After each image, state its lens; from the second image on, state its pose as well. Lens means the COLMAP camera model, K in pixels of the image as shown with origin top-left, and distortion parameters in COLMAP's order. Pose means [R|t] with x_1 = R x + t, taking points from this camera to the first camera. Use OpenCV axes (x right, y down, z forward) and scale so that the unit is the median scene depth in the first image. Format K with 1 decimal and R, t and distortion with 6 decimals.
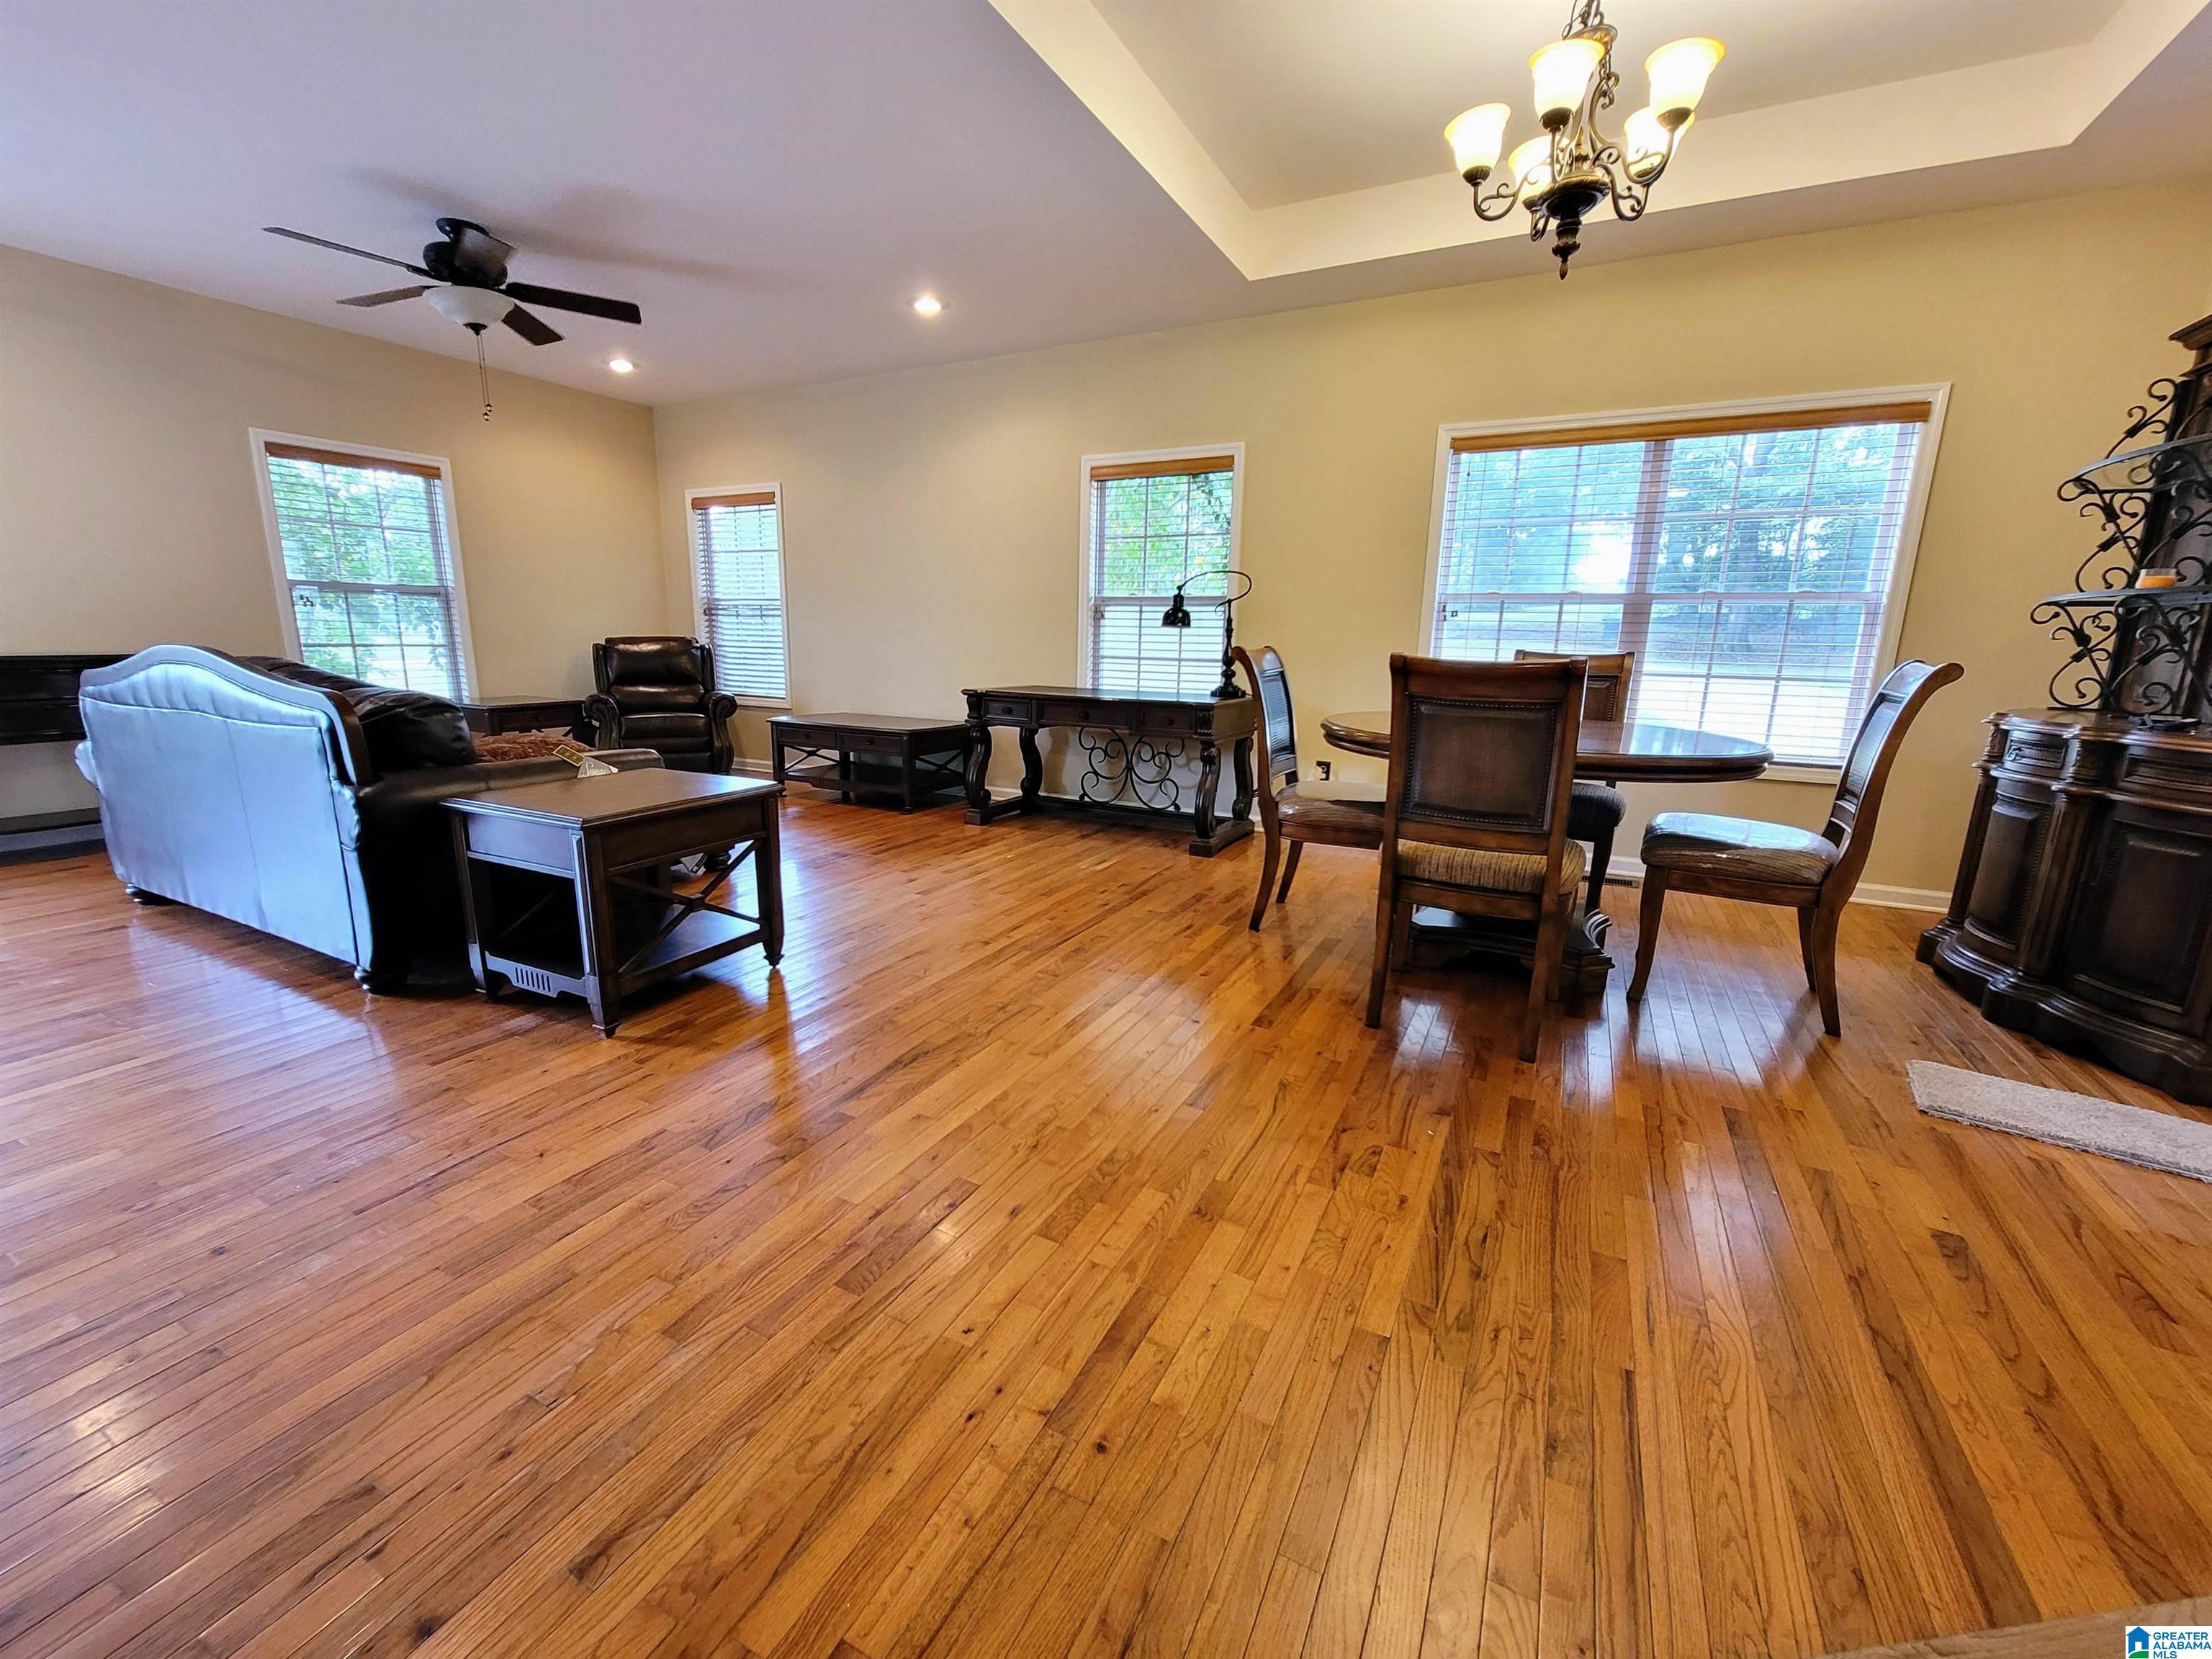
lens RADIAL K [[899.6, 0, 1087.7], [0, 899.6, 832.2], [0, 0, 1]] dist [-0.003121, 0.000054]
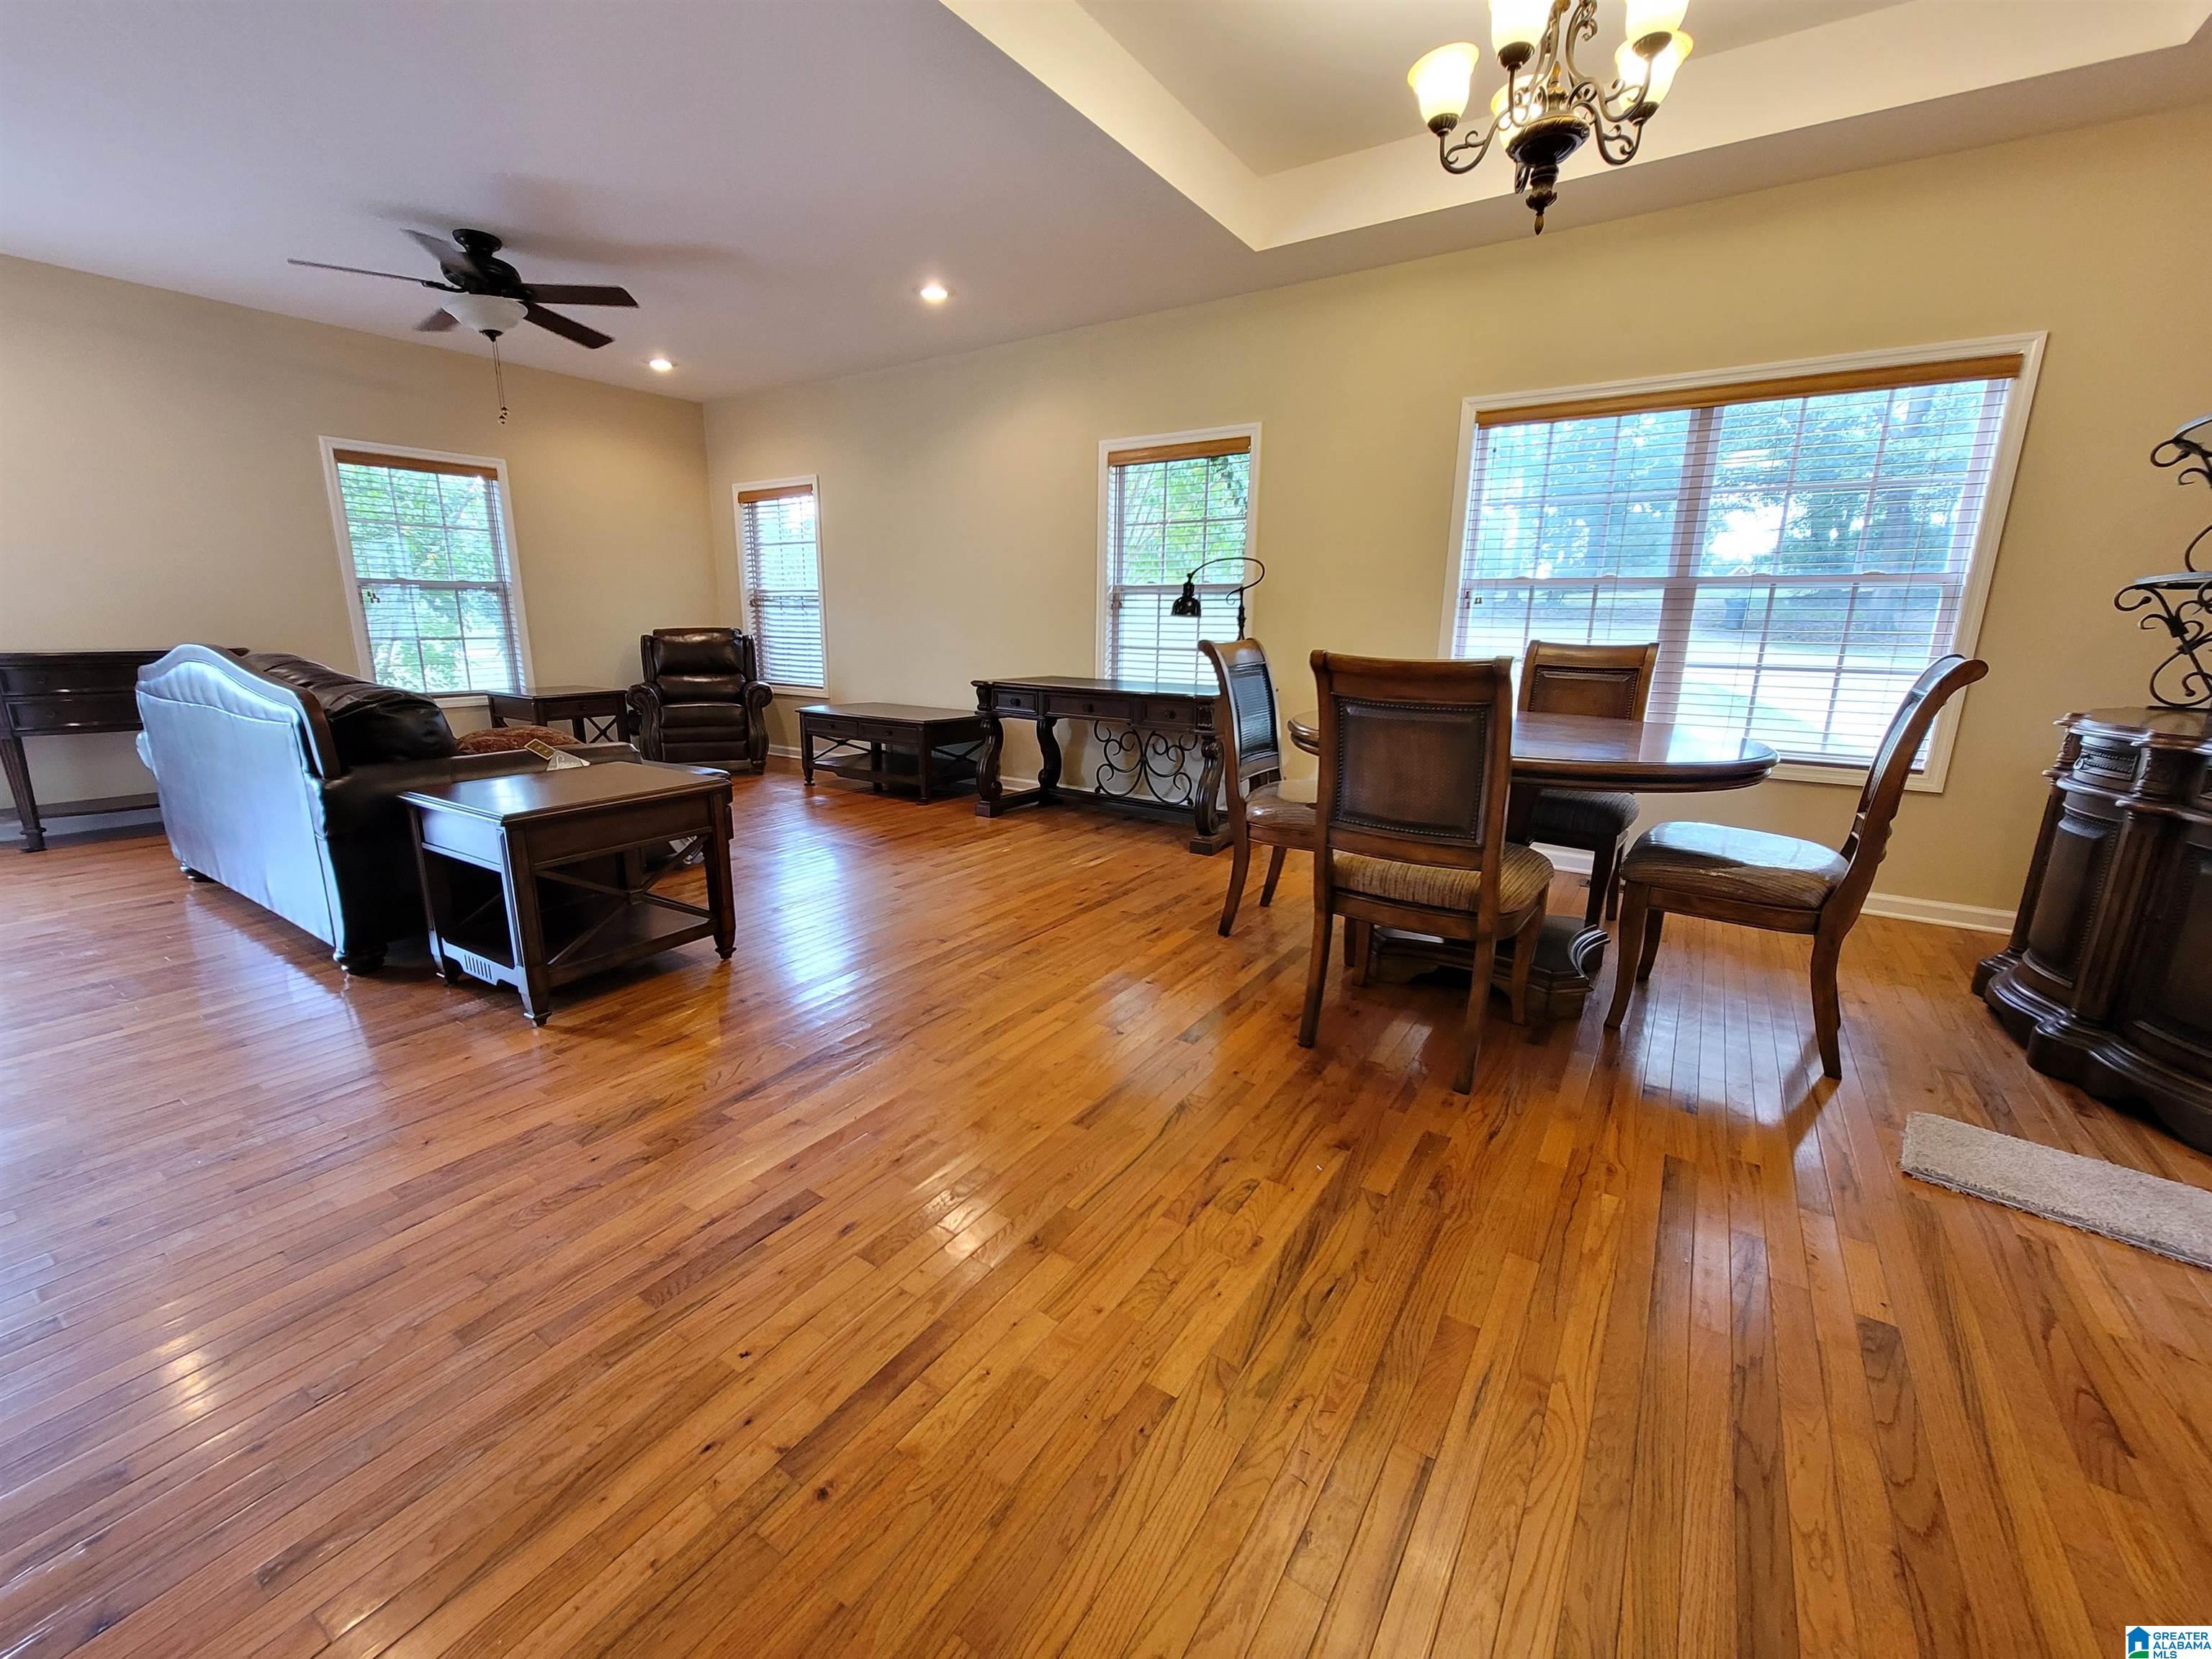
lens RADIAL K [[898.2, 0, 1086.9], [0, 898.2, 833.4], [0, 0, 1]] dist [-0.003648, 0.000241]
pose [[0.994365, 0.017900, -0.104488, 0.180217], [-0.015969, 0.999686, 0.019293, -0.021008], [0.104800, -0.017515, 0.994339, 0.041565]]
